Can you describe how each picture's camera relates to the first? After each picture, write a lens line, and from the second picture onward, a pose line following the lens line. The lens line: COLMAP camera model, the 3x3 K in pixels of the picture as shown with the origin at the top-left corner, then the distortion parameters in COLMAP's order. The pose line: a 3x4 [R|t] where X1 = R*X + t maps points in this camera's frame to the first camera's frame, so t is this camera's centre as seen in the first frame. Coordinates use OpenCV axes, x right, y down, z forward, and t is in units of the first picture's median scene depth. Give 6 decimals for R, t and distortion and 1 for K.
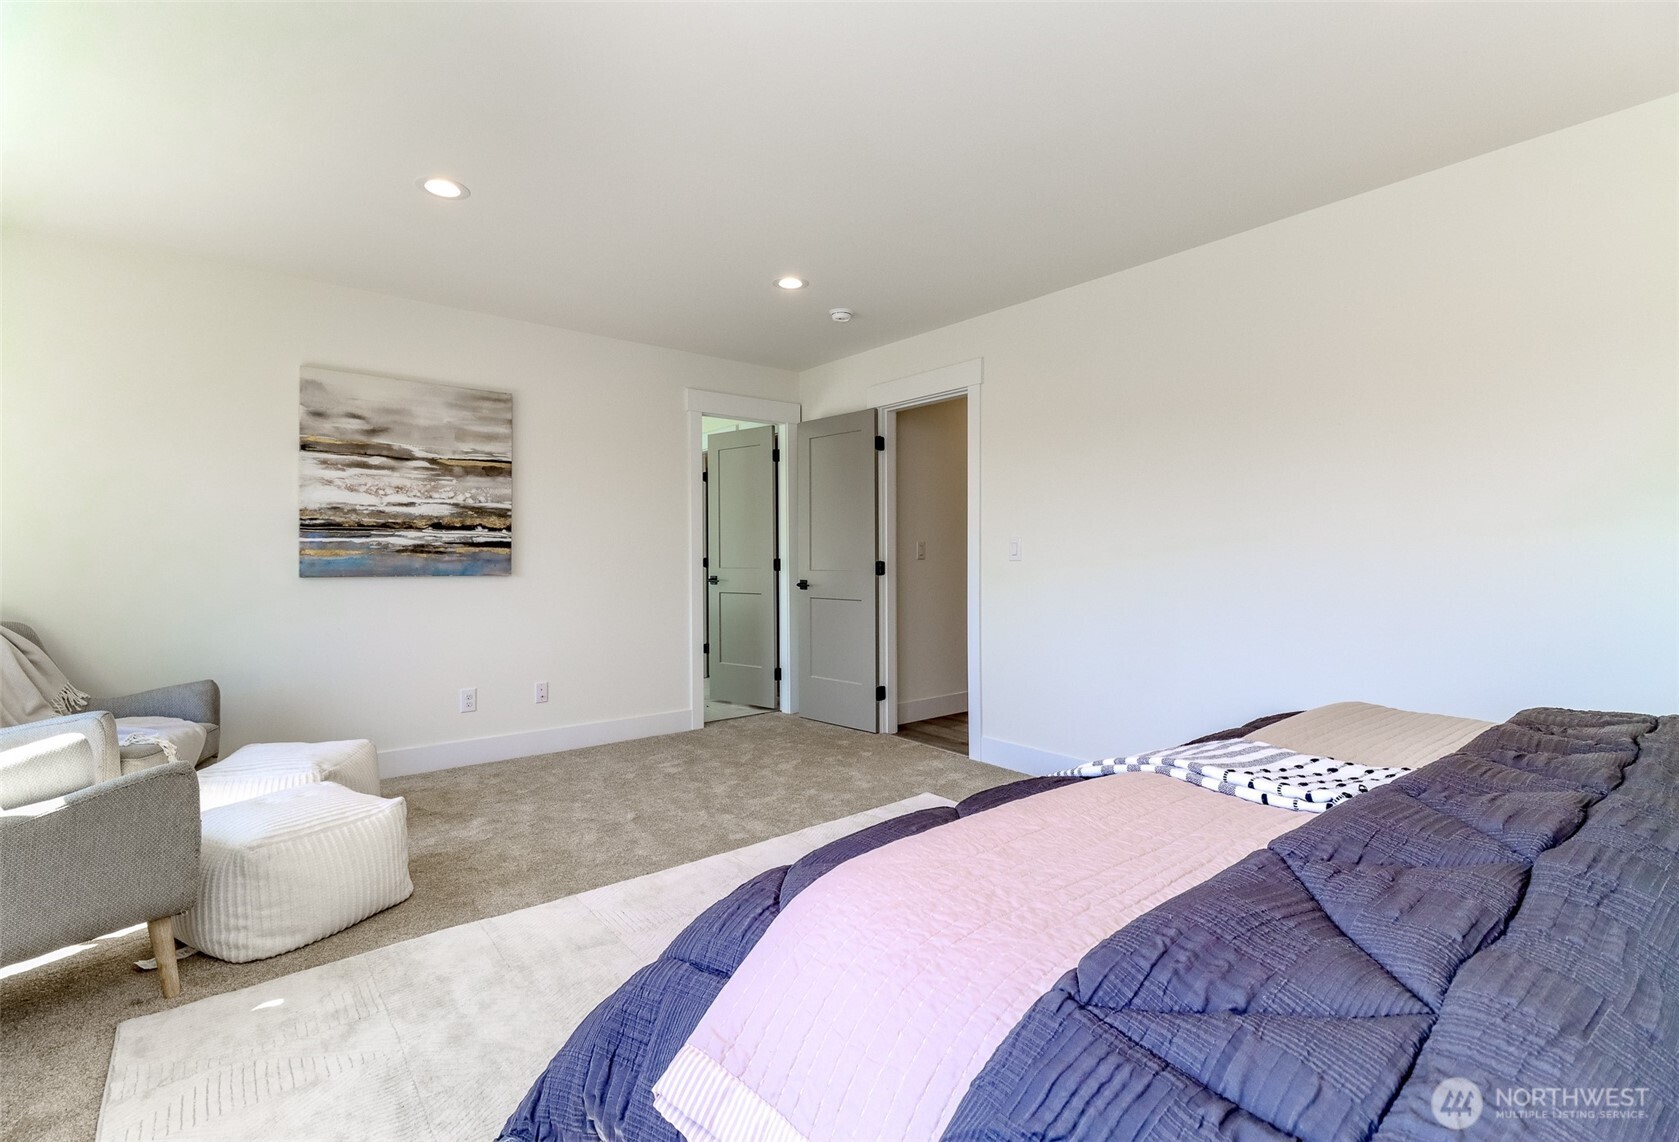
lens RADIAL K [[759.0, 0, 841.3], [0, 759.0, 546.6], [0, 0, 1]] dist [0.001237, -0.000025]
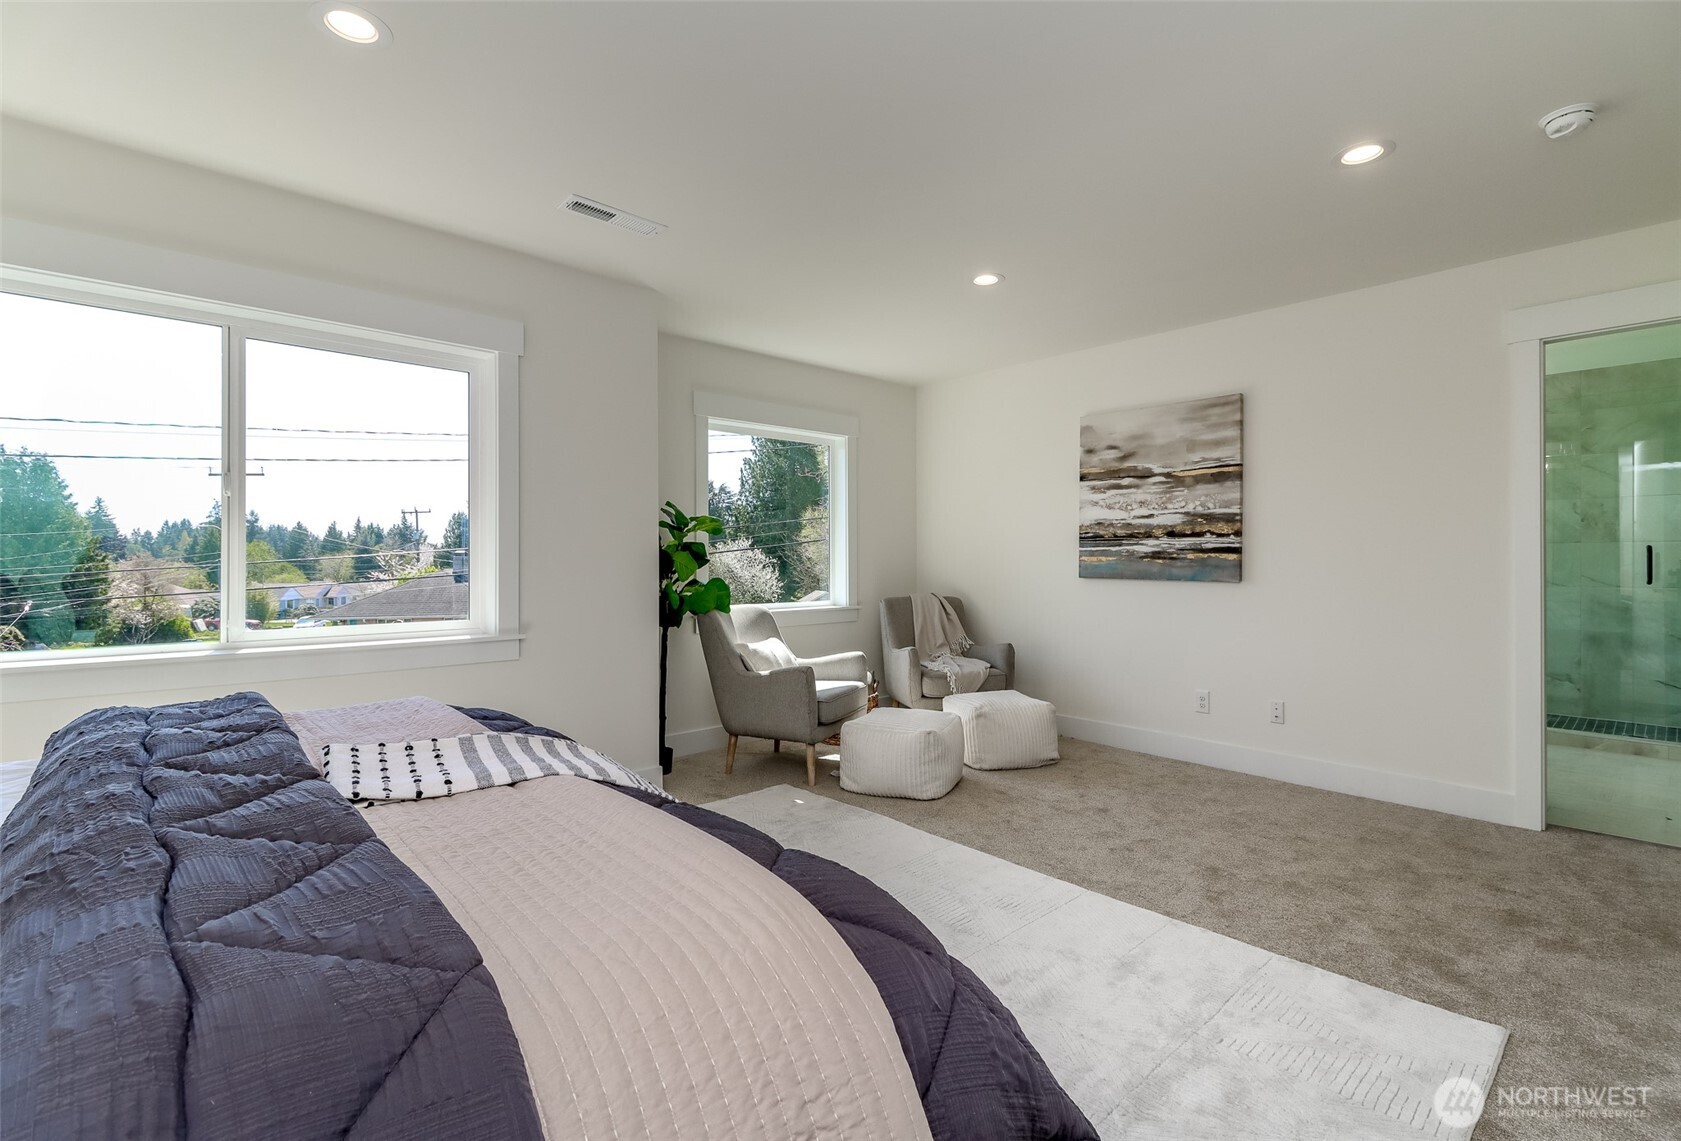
lens RADIAL K [[773.2, 0, 861.5], [0, 773.2, 555.9], [0, 0, 1]] dist [-0.000525, -0.000498]
pose [[0.064860, -0.003009, -0.997890, 0.552279], [0.011640, 0.999930, -0.002259, 0.001337], [0.997827, -0.011469, 0.064890, 0.490470]]
